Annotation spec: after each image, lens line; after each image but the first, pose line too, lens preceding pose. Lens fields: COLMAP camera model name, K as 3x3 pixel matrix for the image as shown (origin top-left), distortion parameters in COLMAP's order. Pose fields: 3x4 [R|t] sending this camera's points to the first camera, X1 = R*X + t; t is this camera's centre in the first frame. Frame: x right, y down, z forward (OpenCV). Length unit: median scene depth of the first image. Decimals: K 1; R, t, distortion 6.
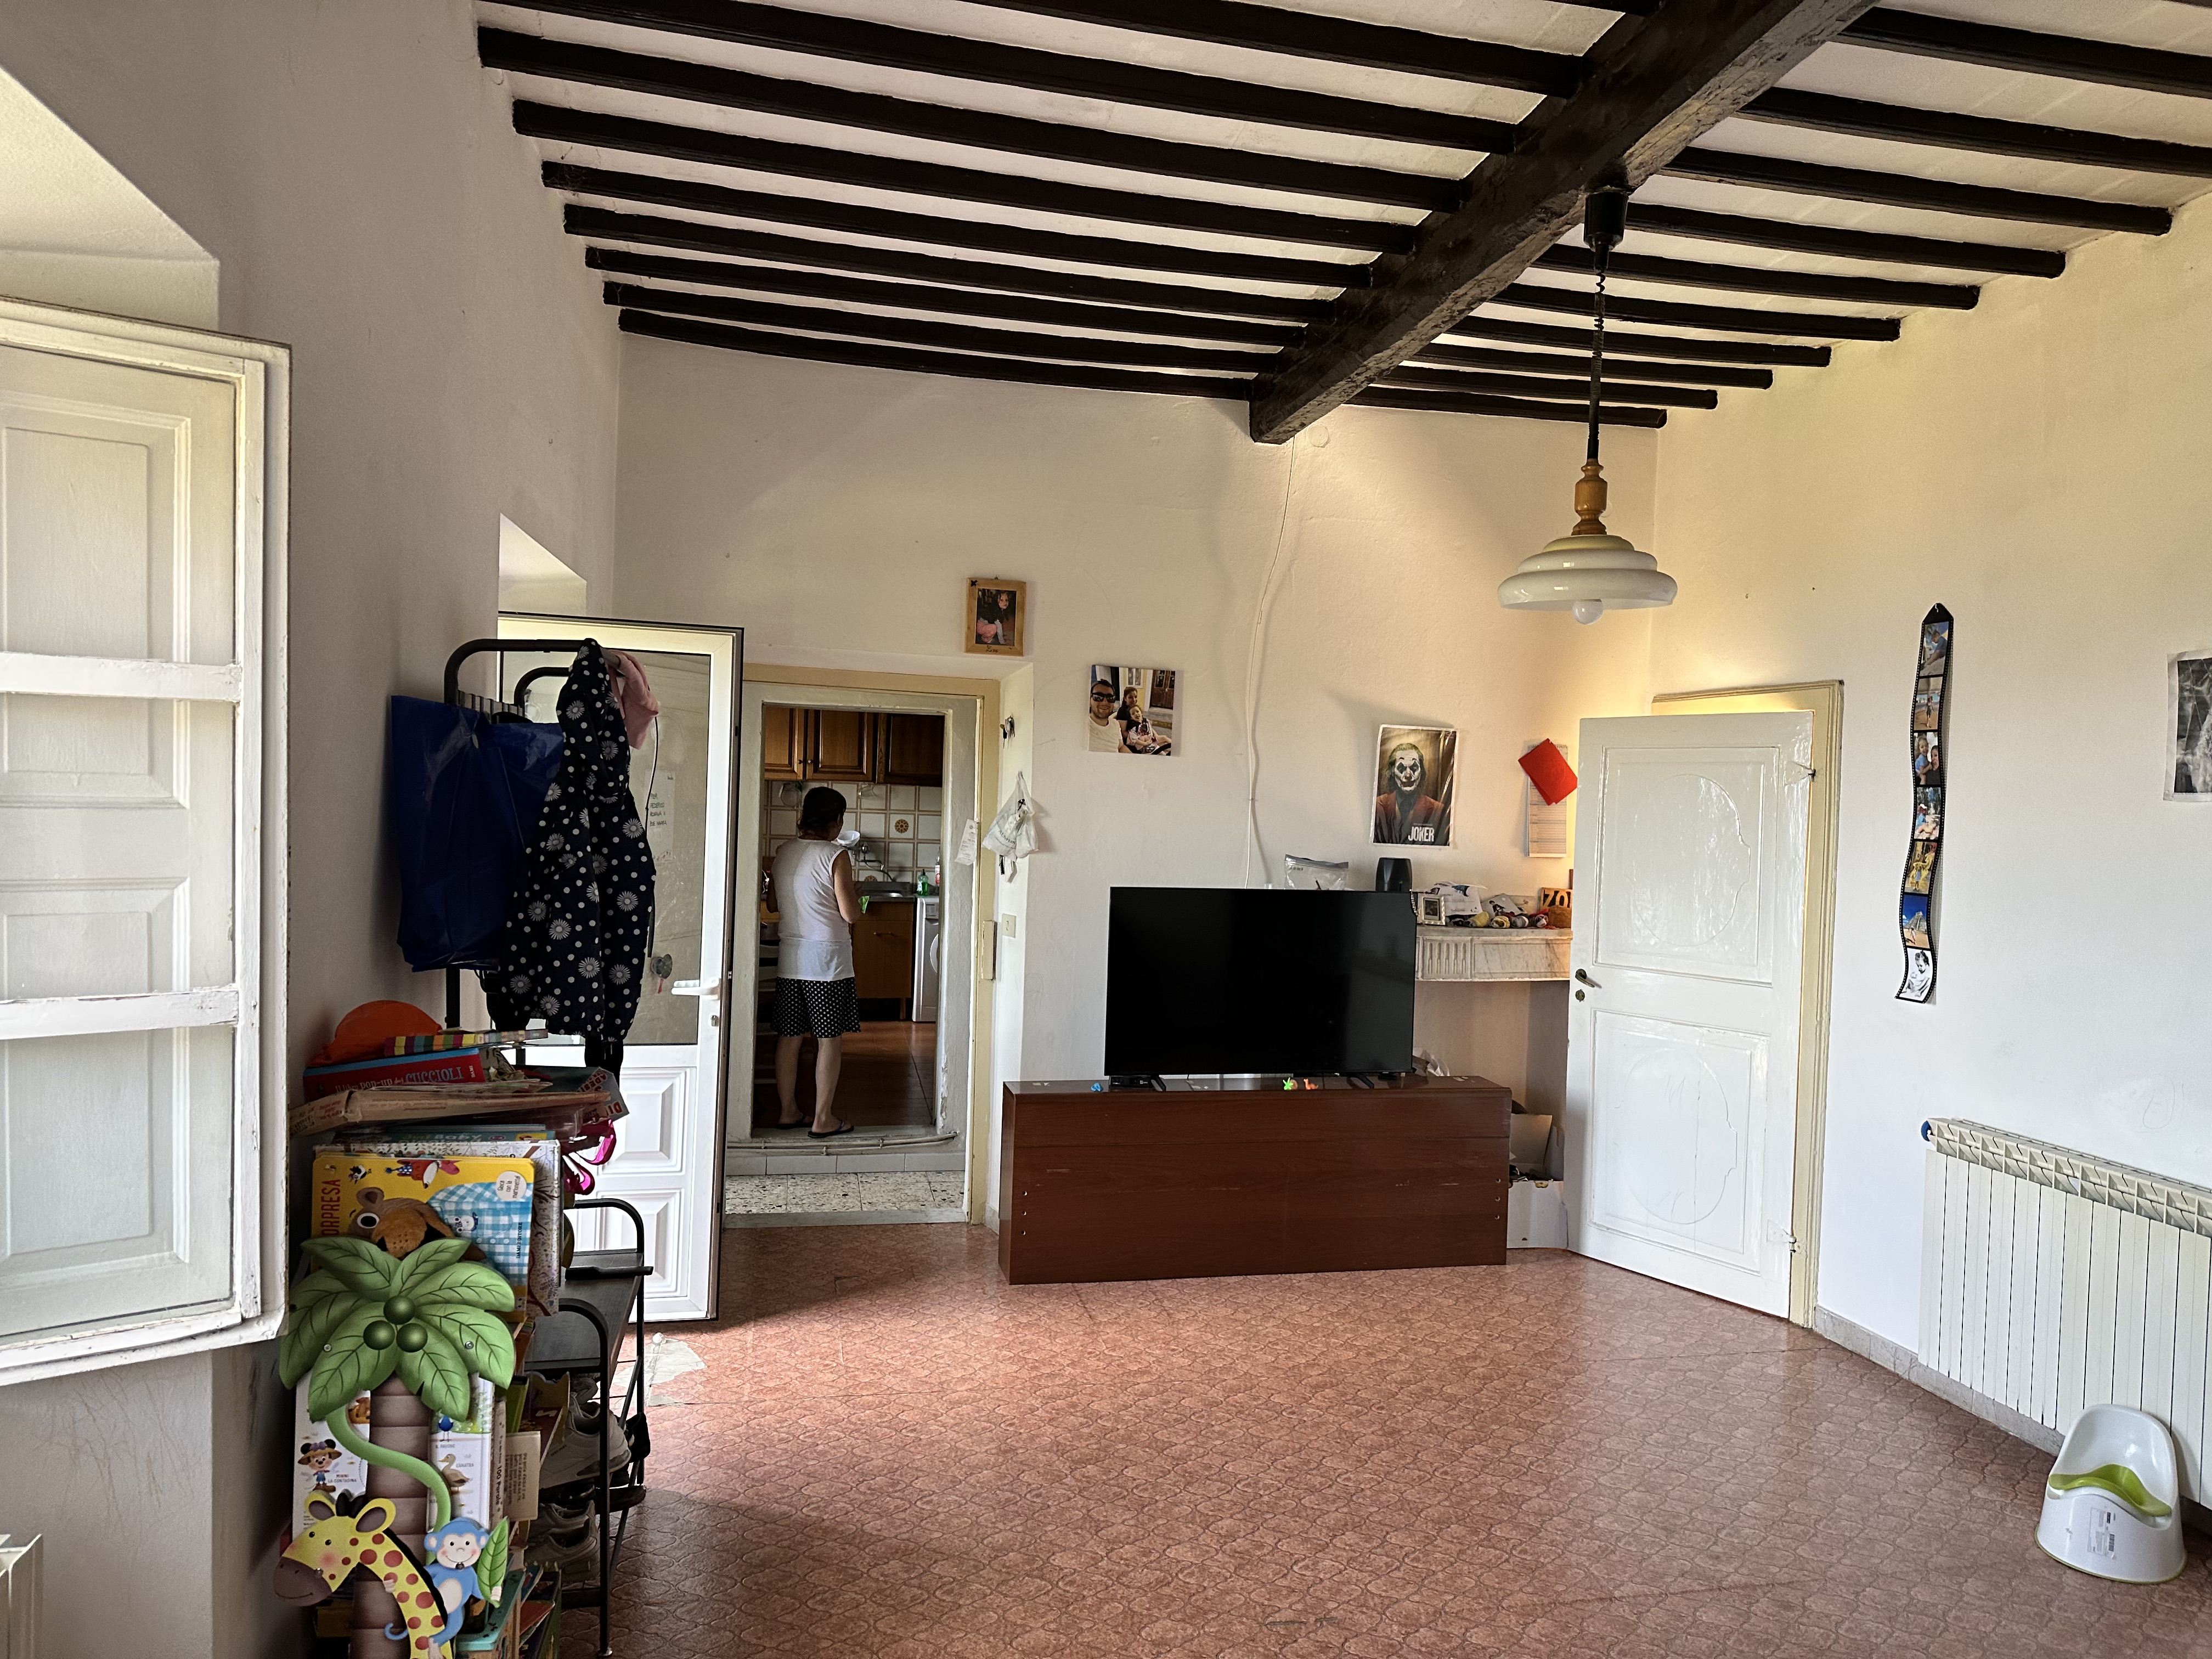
lens RADIAL K [[1570.2, 0, 1109.0], [0, 1570.2, 834.3], [0, 0, 1]] dist [0.073676, -0.073126]
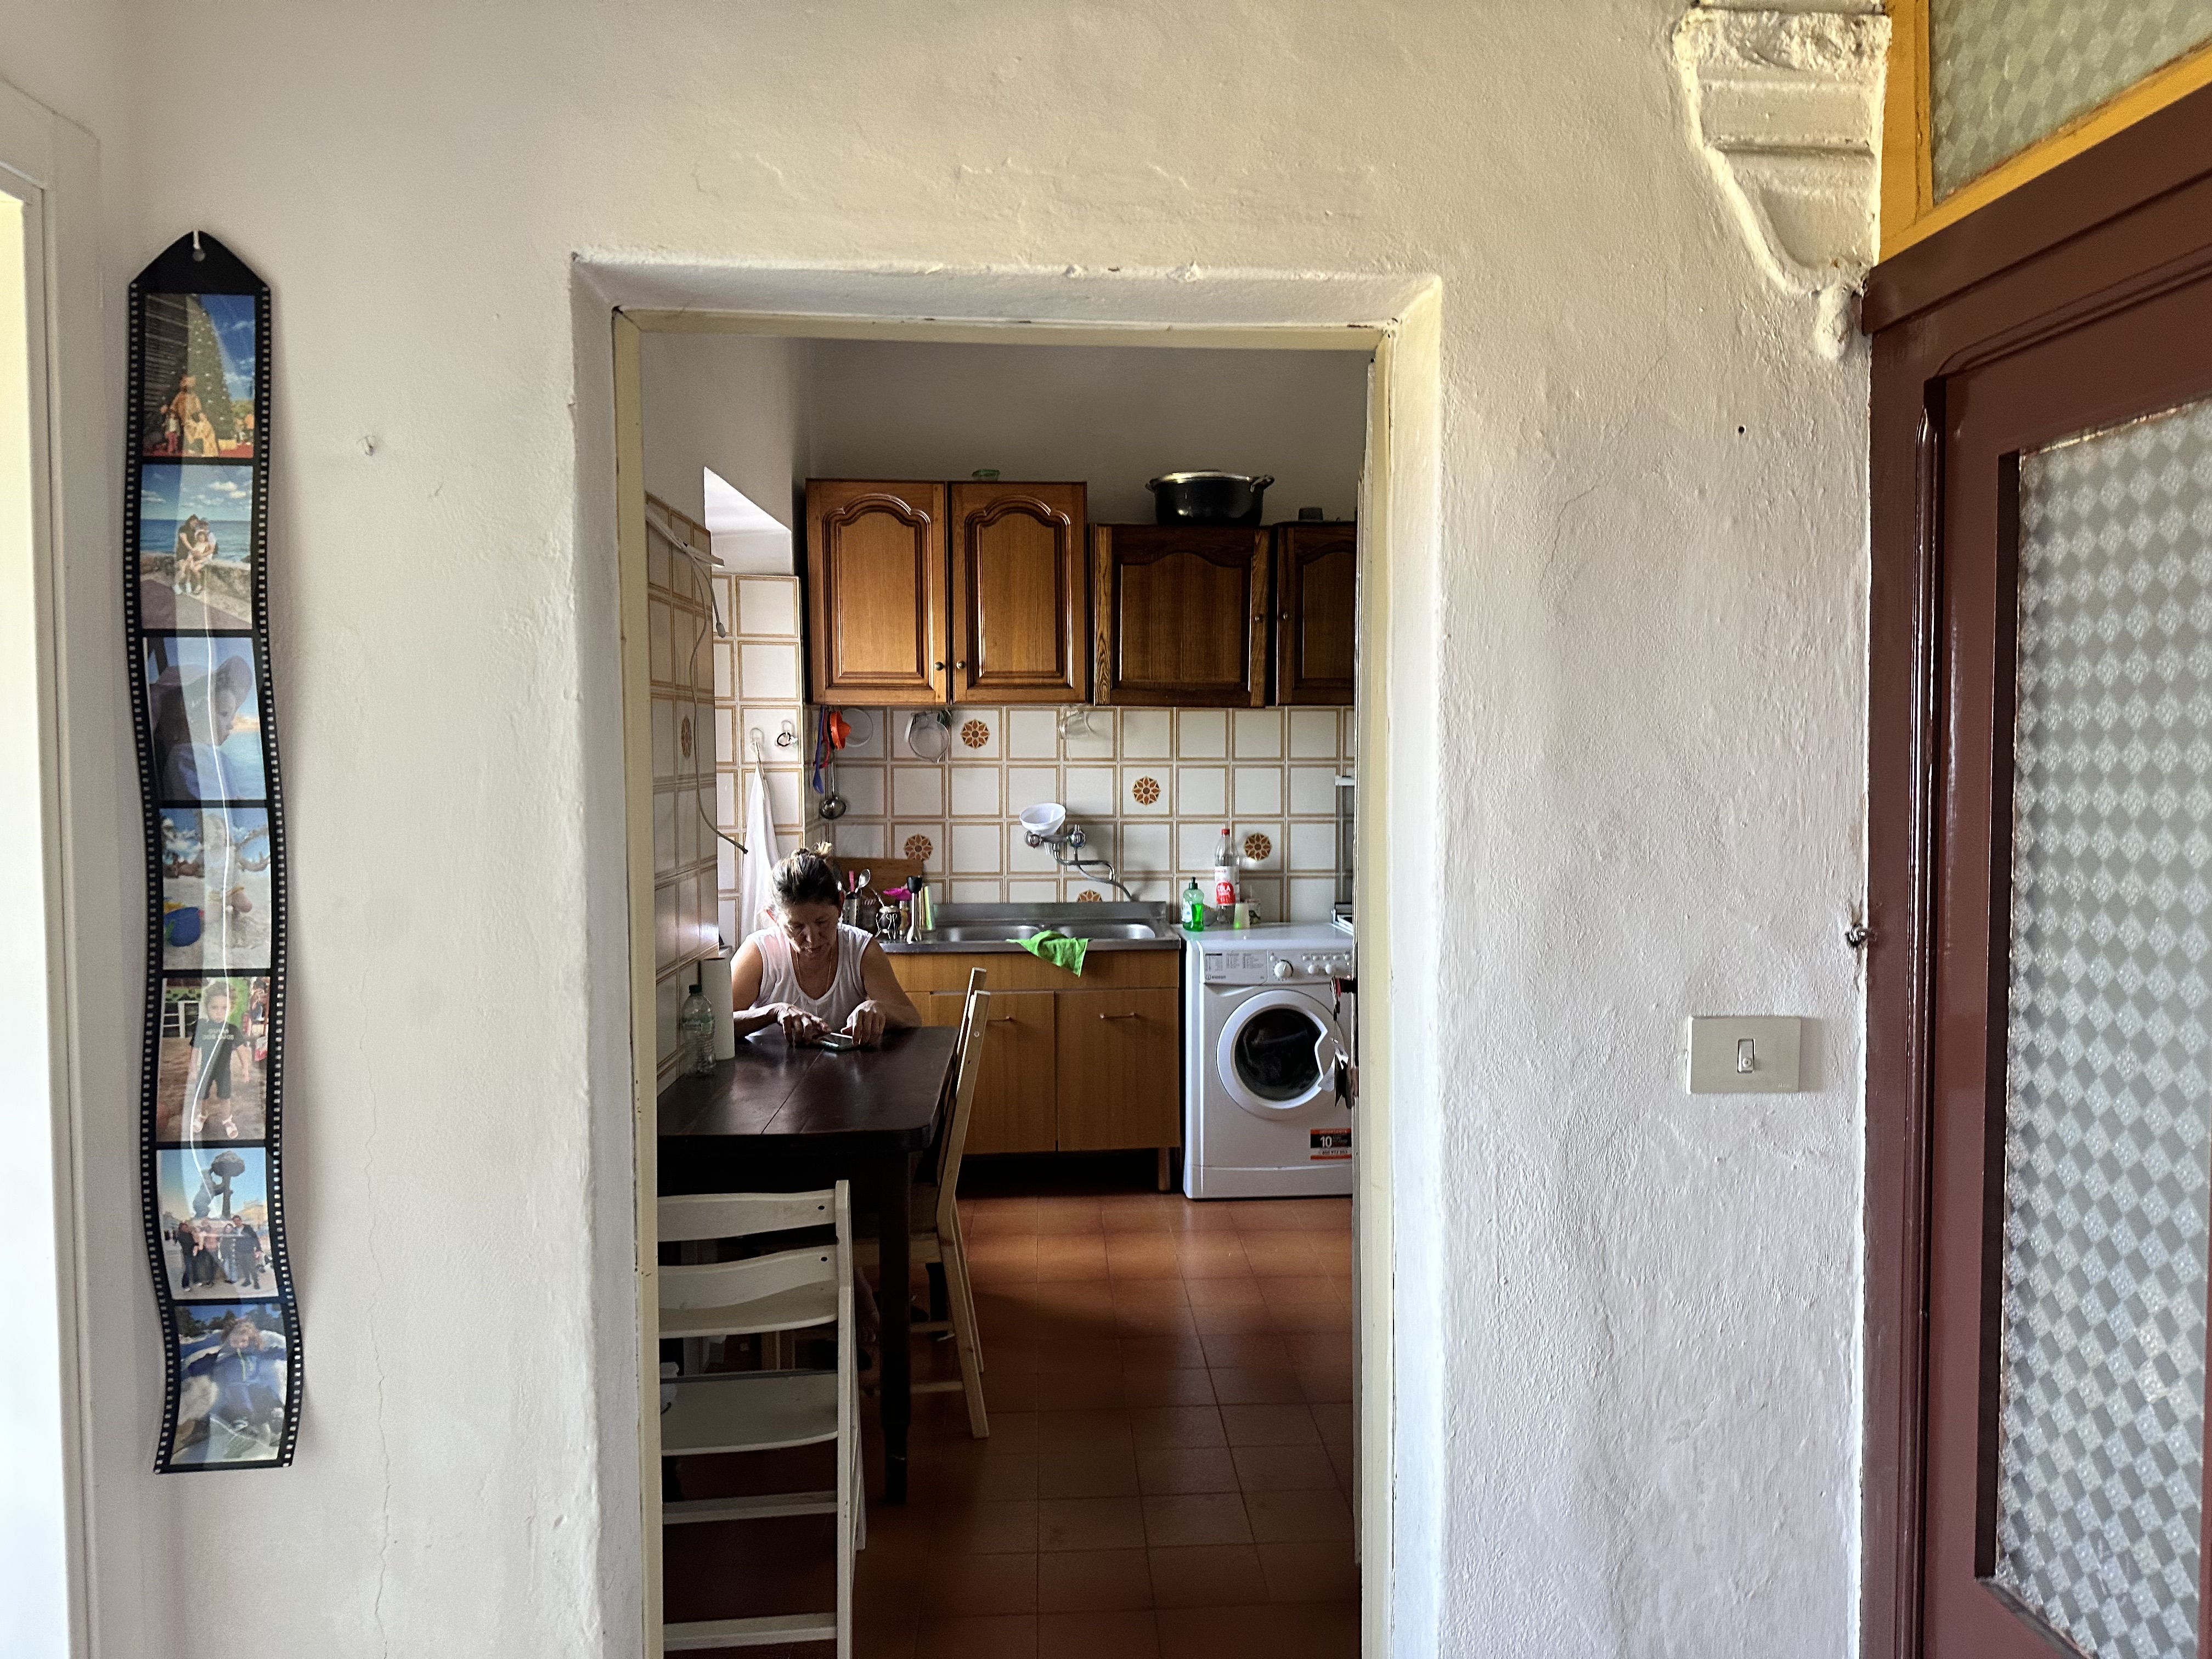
lens RADIAL K [[1570.2, 0, 1106.8], [0, 1570.2, 827.9], [0, 0, 1]] dist [0.073676, -0.073126]
pose [[0.990685, -0.026680, -0.133535, -0.079515], [0.029961, 0.999295, 0.022622, -0.005170], [0.132837, -0.026412, 0.990786, 0.512264]]
